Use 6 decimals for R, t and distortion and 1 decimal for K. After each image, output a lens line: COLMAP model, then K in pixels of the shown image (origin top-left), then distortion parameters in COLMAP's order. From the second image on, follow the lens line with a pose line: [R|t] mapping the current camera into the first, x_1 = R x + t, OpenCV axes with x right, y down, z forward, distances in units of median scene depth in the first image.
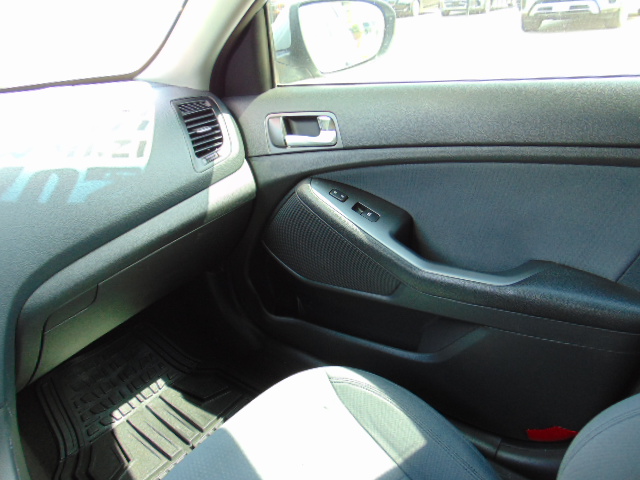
lens RADIAL K [[473.3, 0, 315.8], [0, 473.3, 239.5], [0, 0, 1]] dist [-0.007725, 0.047863]
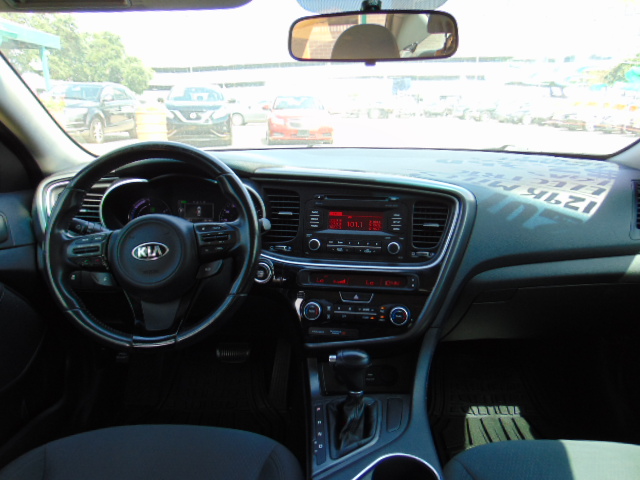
lens RADIAL K [[473.3, 0, 315.8], [0, 473.3, 239.5], [0, 0, 1]] dist [-0.007725, 0.047863]
pose [[0.610487, 0.293585, -0.735604, 0.130942], [-0.411120, 0.911303, 0.022513, 0.141824], [0.676968, 0.288678, 0.677037, -0.305507]]
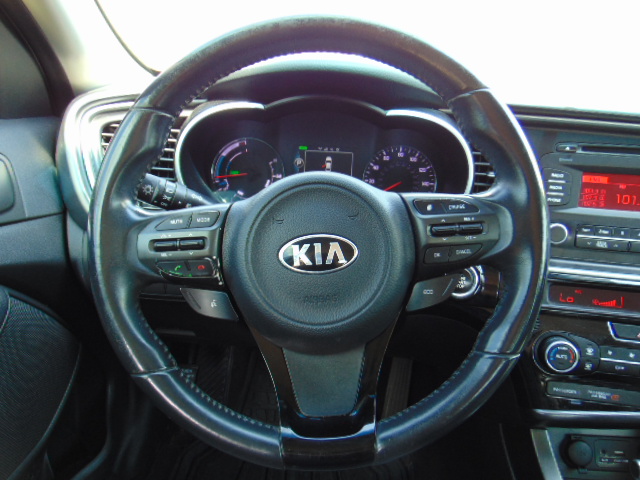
lens RADIAL K [[469.6, 0, 319.0], [0, 469.6, 236.8], [0, 0, 1]] dist [-0.004043, 0.030467]
pose [[0.590289, 0.386764, -0.708500, -0.445568], [-0.445714, 0.887966, 0.113385, 0.255018], [0.672977, 0.248859, 0.696542, -0.189896]]
